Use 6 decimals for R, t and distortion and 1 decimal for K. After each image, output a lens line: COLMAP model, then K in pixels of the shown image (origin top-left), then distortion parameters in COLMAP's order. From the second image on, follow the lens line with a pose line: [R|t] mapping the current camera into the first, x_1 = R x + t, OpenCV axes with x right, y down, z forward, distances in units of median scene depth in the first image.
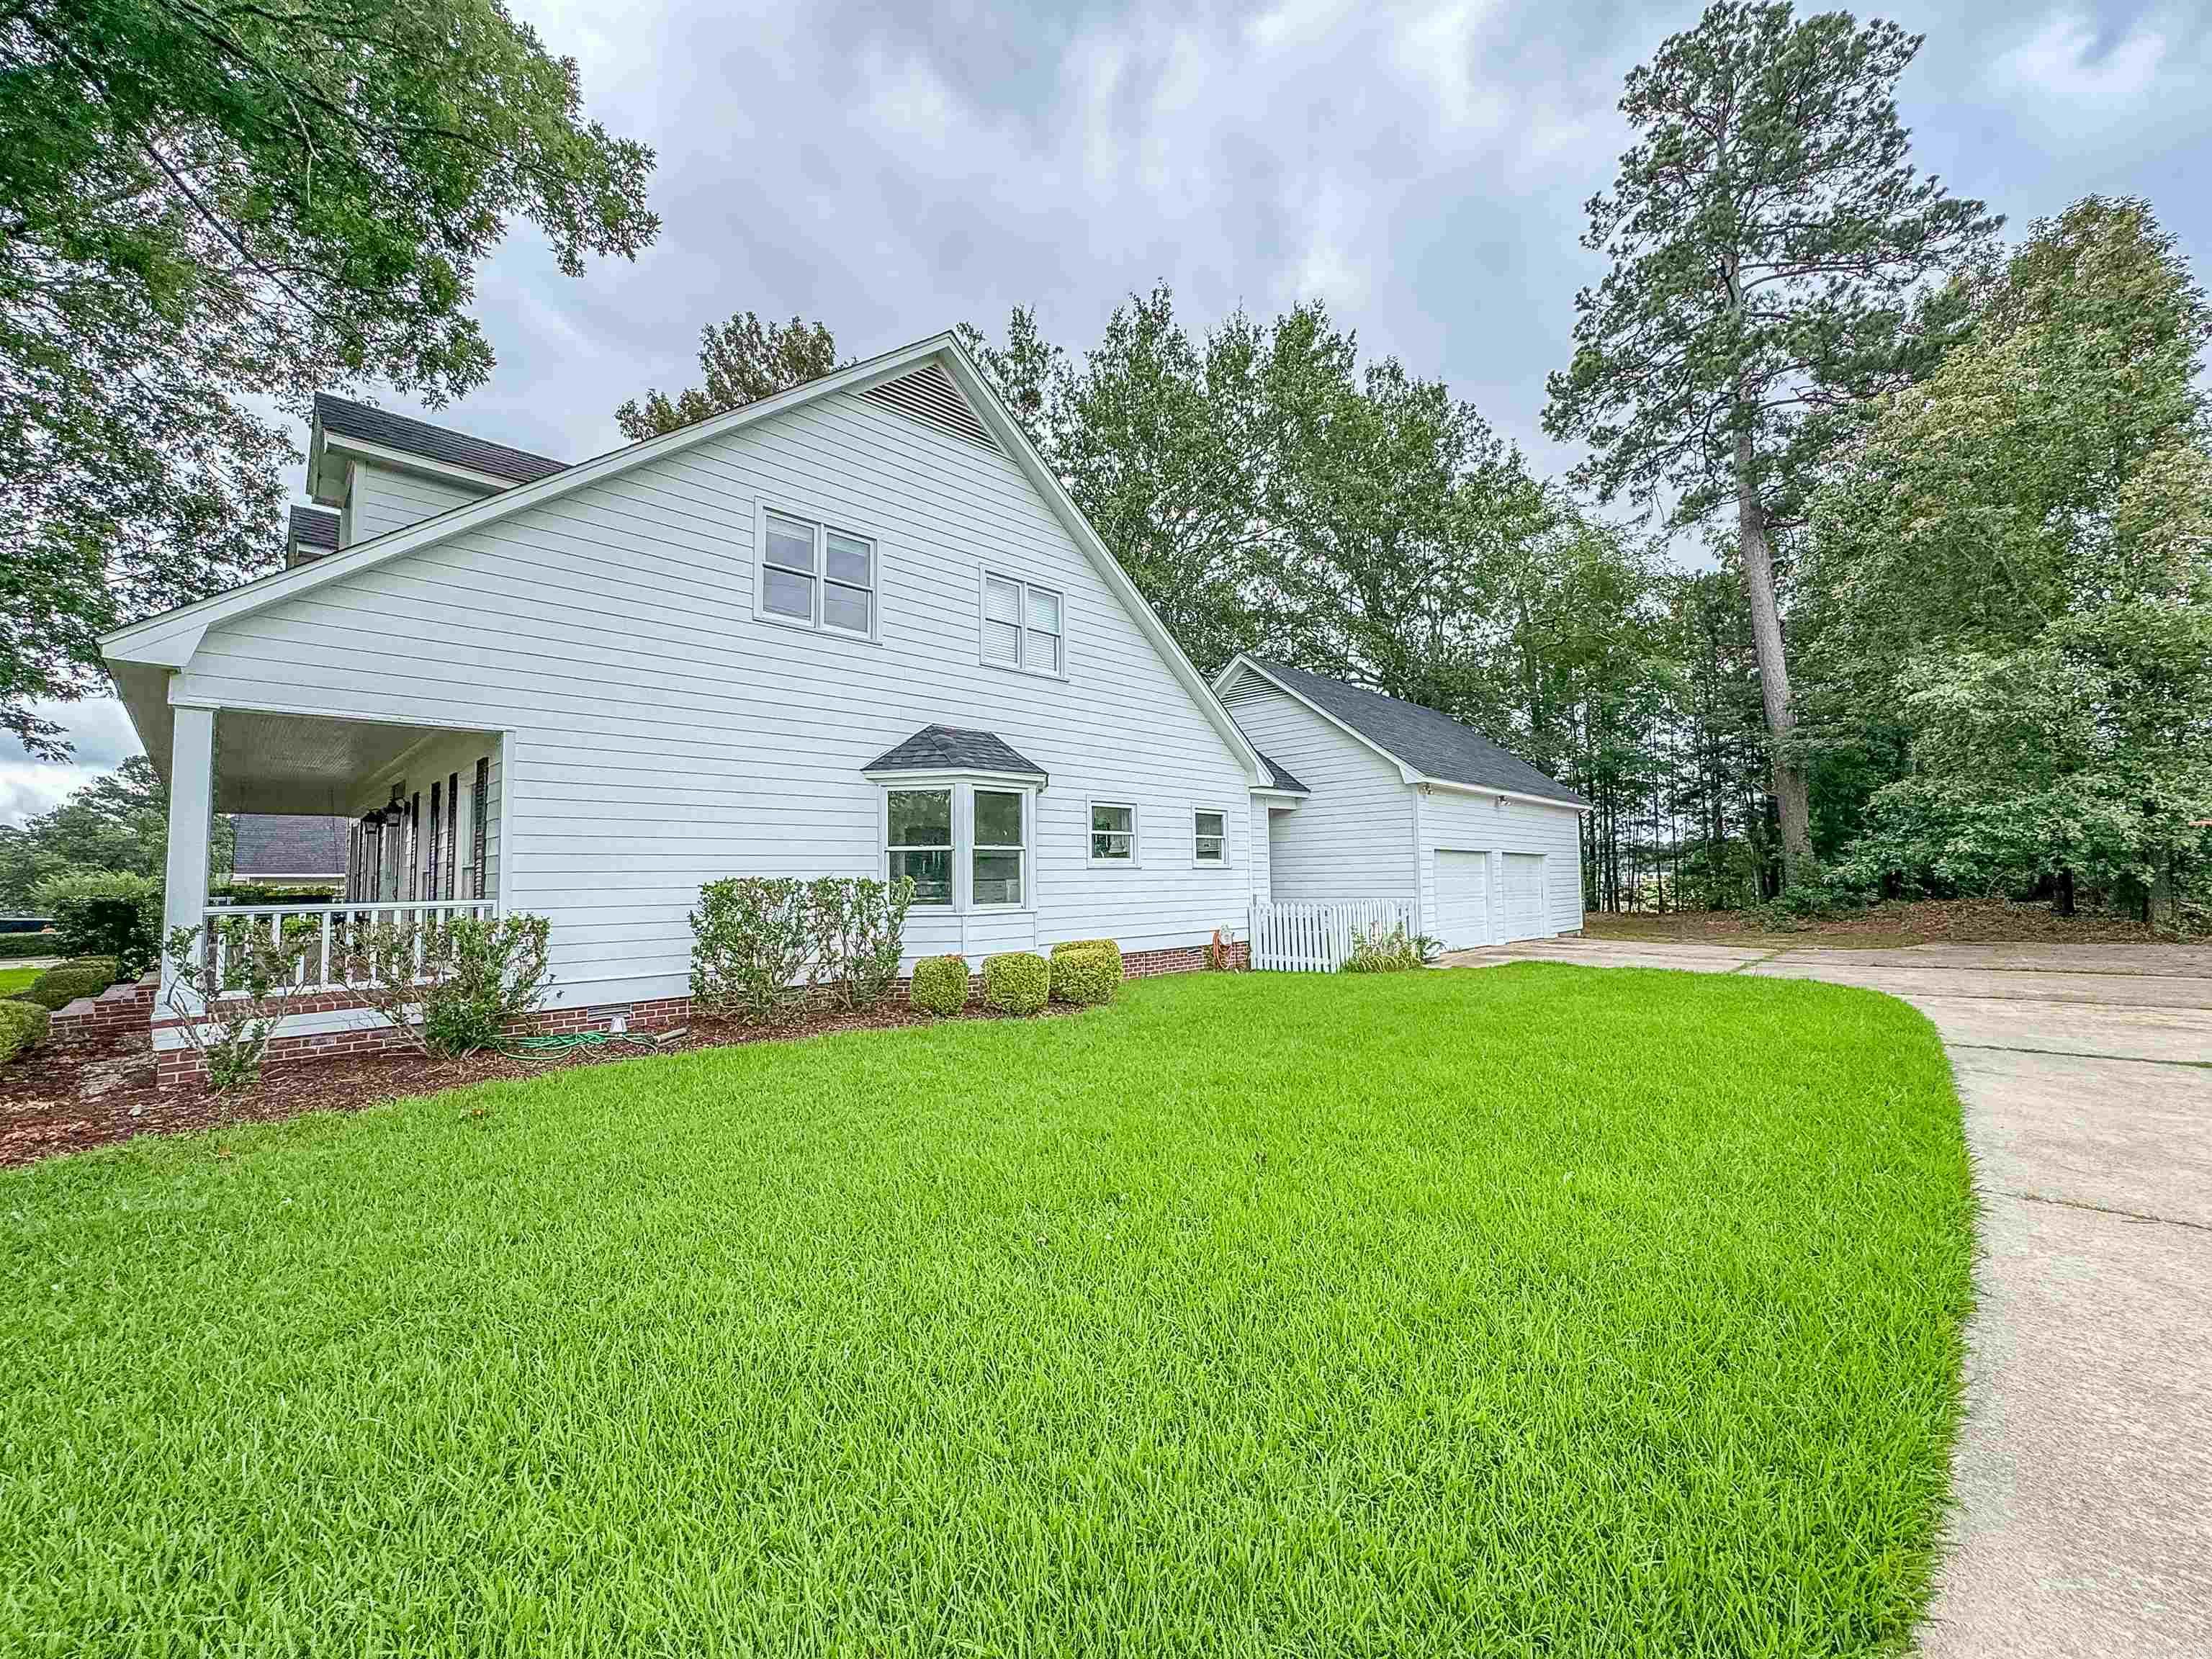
lens RADIAL K [[919.6, 0, 1109.1], [0, 919.6, 824.4], [0, 0, 1]] dist [-0.022693, 0.016321]
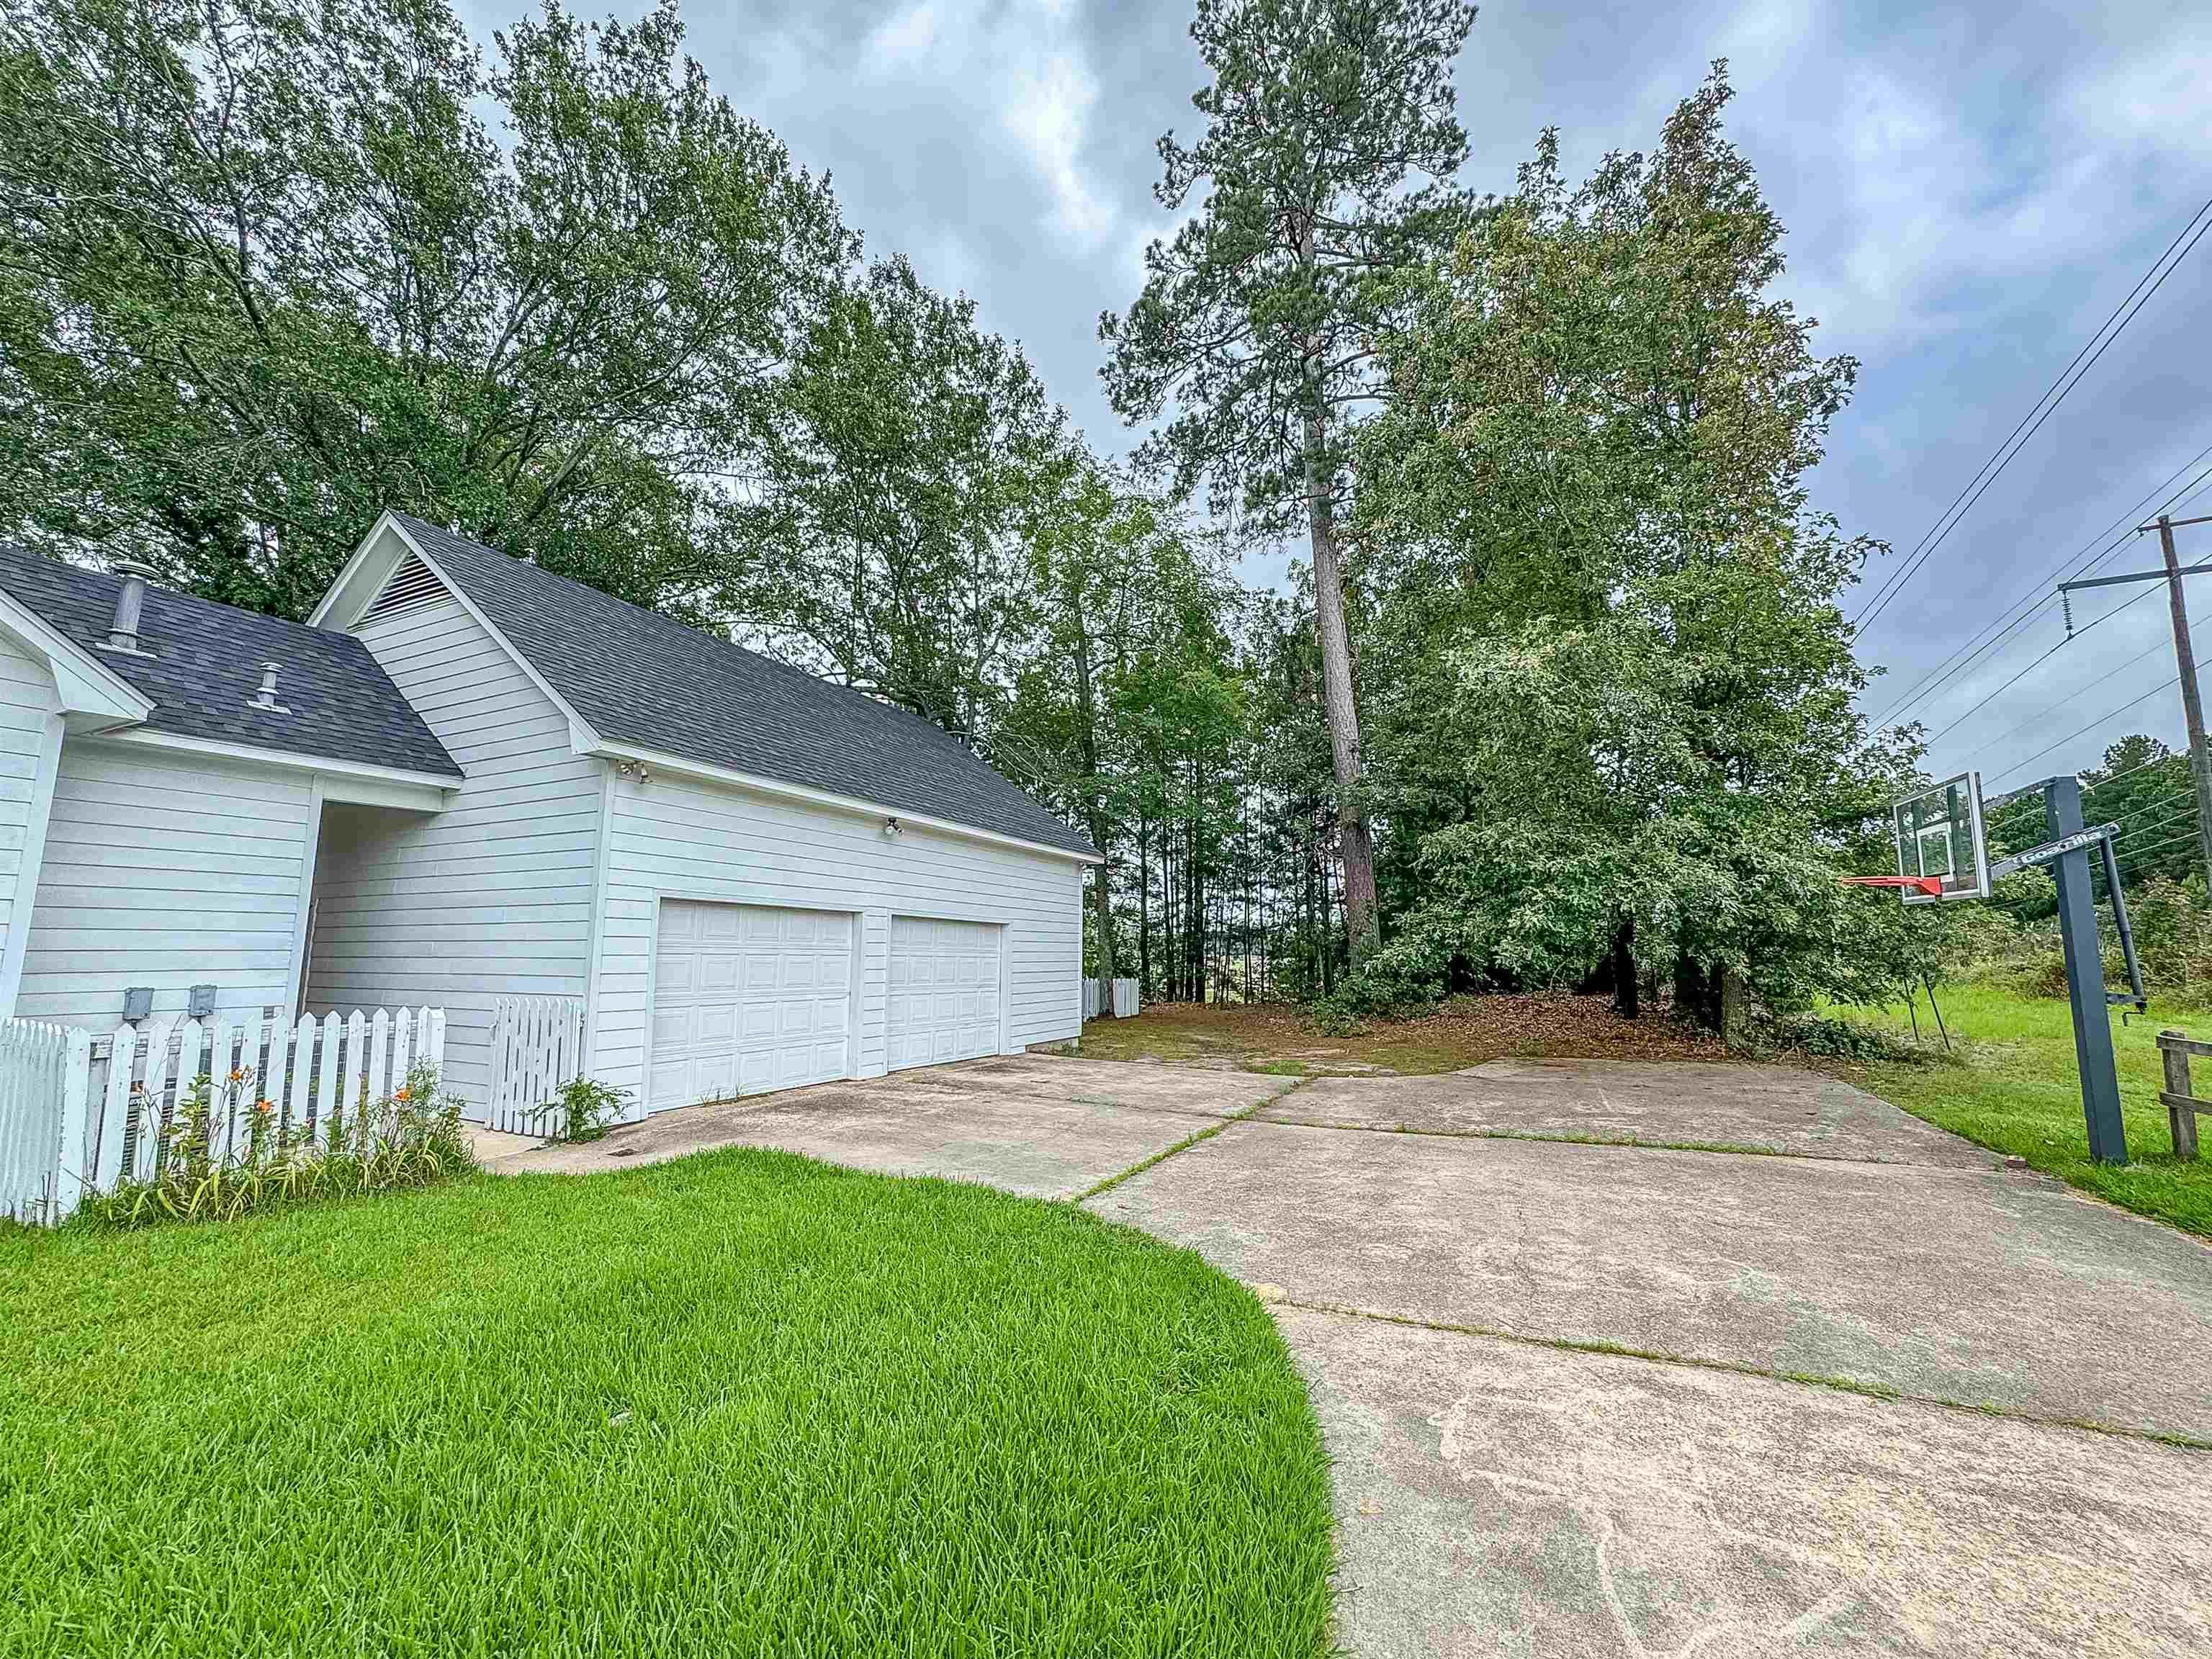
lens RADIAL K [[919.6, 0, 1109.1], [0, 919.6, 824.4], [0, 0, 1]] dist [-0.022693, 0.016321]
pose [[0.946455, 0.060193, 0.317173, 0.313769], [-0.033406, 0.995450, -0.089233, 0.017302], [-0.321101, 0.073860, 0.944160, 0.338954]]
